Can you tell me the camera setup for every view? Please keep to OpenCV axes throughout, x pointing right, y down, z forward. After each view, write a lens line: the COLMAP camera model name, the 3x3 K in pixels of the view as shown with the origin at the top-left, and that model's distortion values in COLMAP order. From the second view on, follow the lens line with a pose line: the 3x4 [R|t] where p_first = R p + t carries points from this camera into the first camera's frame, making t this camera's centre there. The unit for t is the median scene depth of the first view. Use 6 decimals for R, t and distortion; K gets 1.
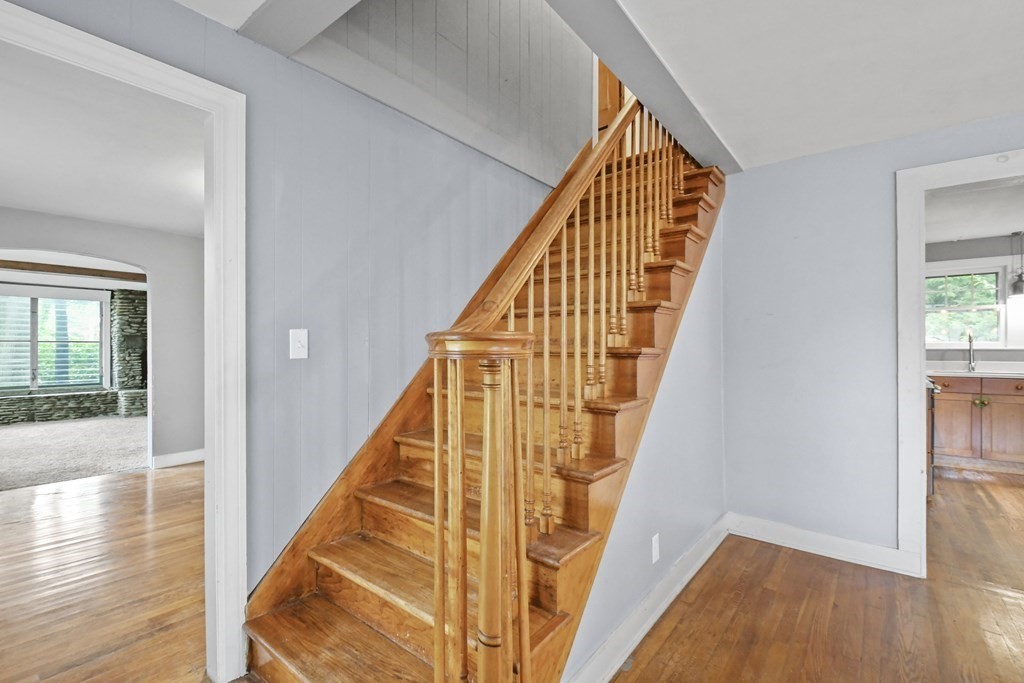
lens RADIAL K [[473.3, 0, 495.5], [0, 473.3, 344.9], [0, 0, 1]] dist [-0.012548, 0.000152]
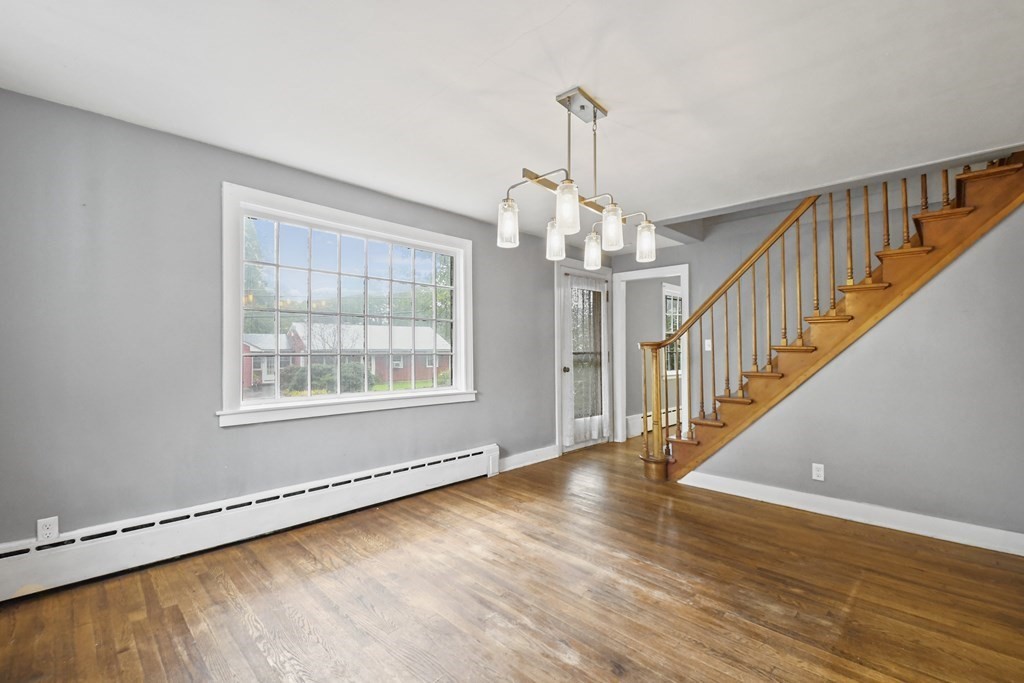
lens RADIAL K [[446.2, 0, 508.7], [0, 446.2, 338.1], [0, 0, 1]] dist [0.019133, -0.013588]
pose [[-0.100749, -0.019676, -0.994717, 0.608673], [0.004415, 0.999786, -0.020224, 0.000641], [0.994902, -0.006430, -0.100640, 0.034852]]
